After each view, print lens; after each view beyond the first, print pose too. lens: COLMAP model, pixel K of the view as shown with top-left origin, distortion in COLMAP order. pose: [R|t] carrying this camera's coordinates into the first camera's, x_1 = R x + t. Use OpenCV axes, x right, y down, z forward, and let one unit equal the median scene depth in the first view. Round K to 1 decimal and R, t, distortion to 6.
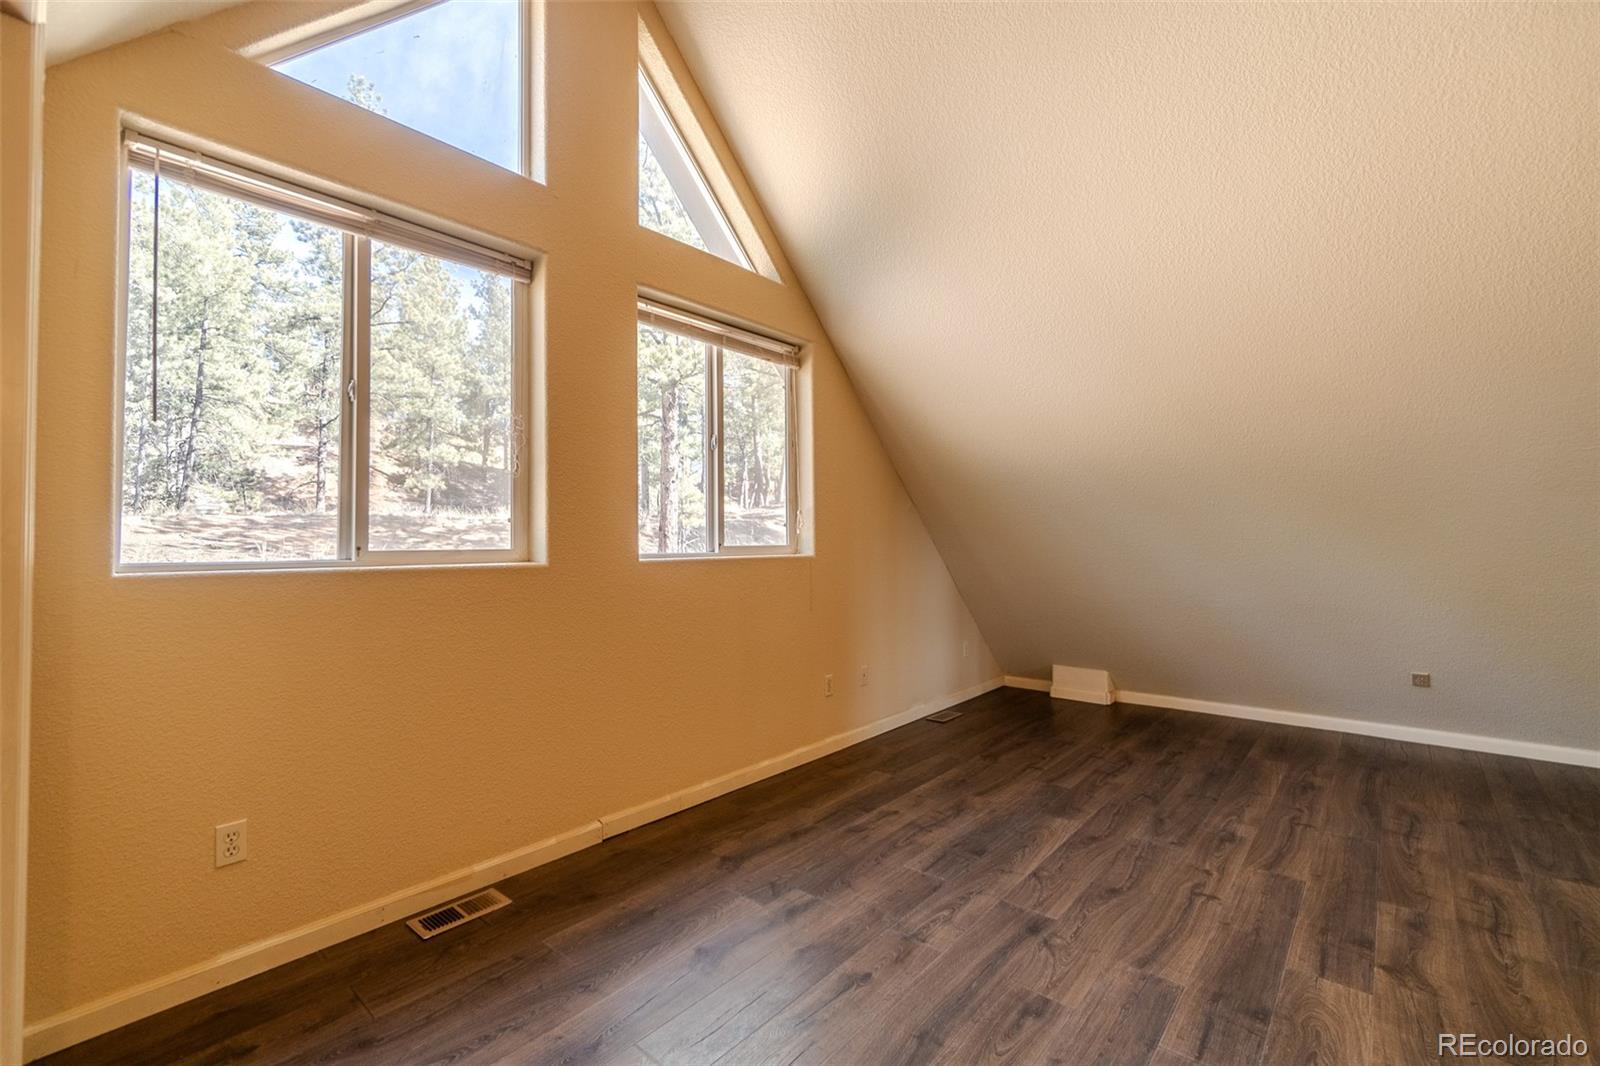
lens RADIAL K [[673.3, 0, 800.0], [0, 673.3, 533.0], [0, 0, 1]] dist [-0.001572, 0.004903]
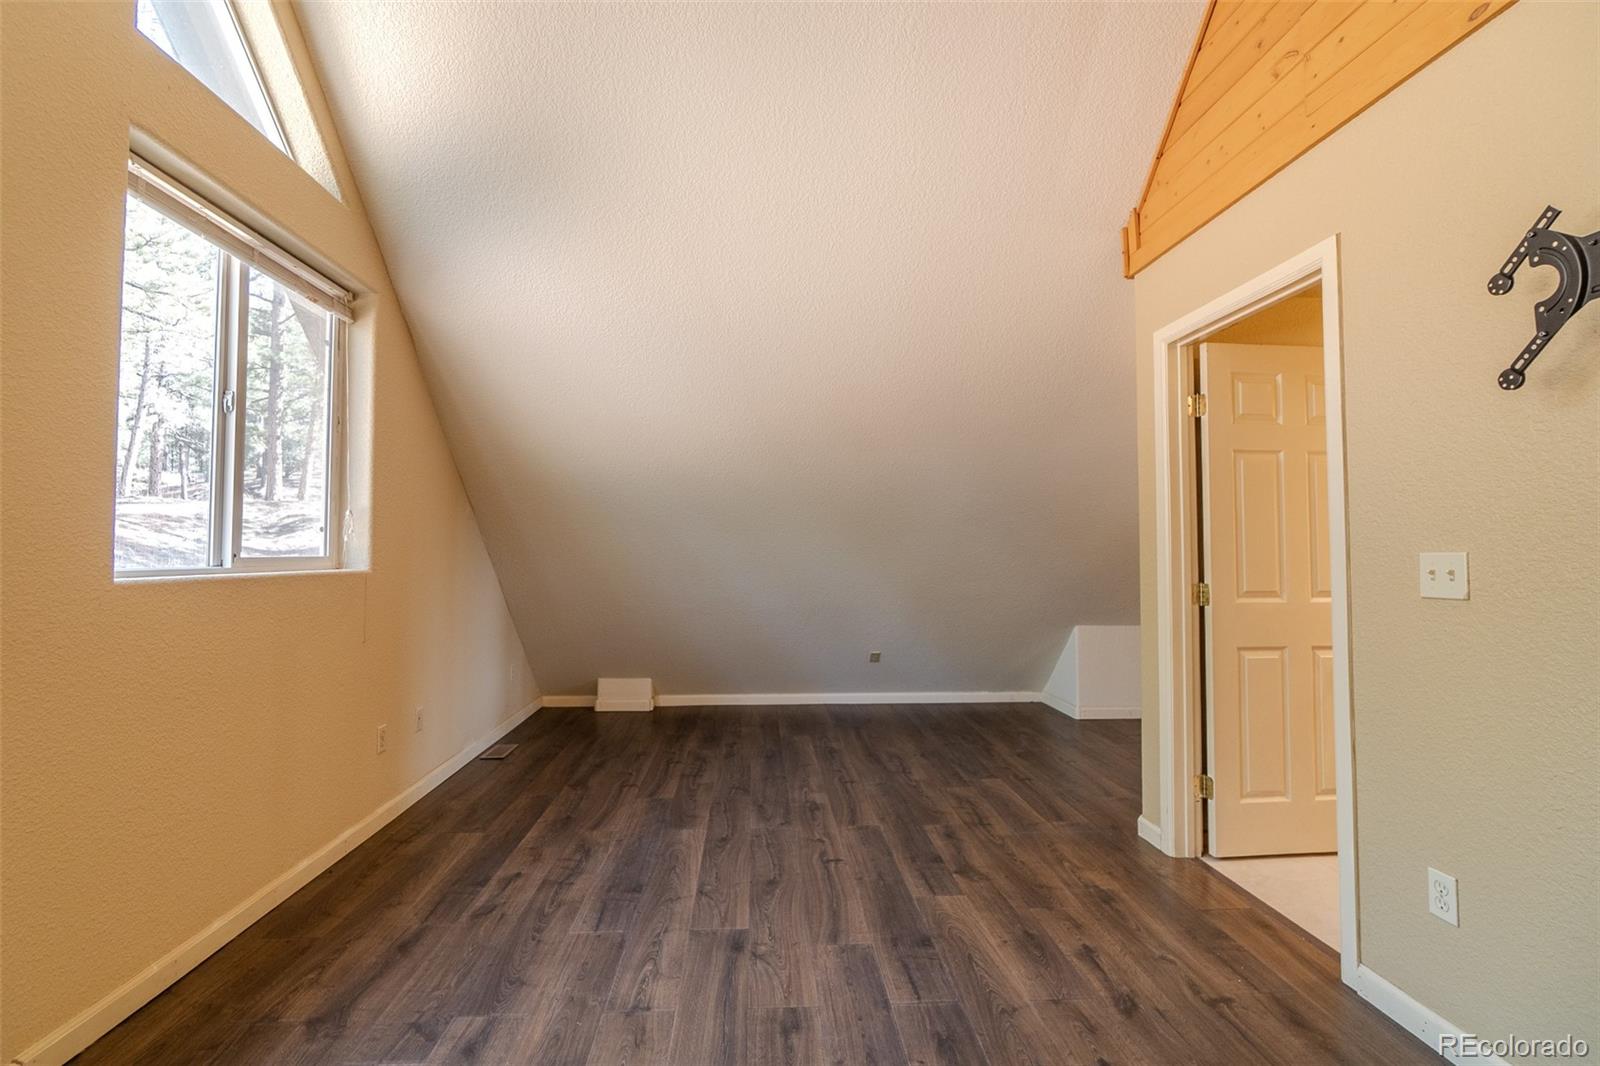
lens RADIAL K [[679.3, 0, 772.9], [0, 679.3, 532.9], [0, 0, 1]] dist [-0.000010, 0.000251]
pose [[0.732099, 0.028057, 0.680620, -0.227521], [-0.015346, 0.999577, -0.024699, 0.004071], [-0.681025, 0.007637, 0.732220, 0.168852]]
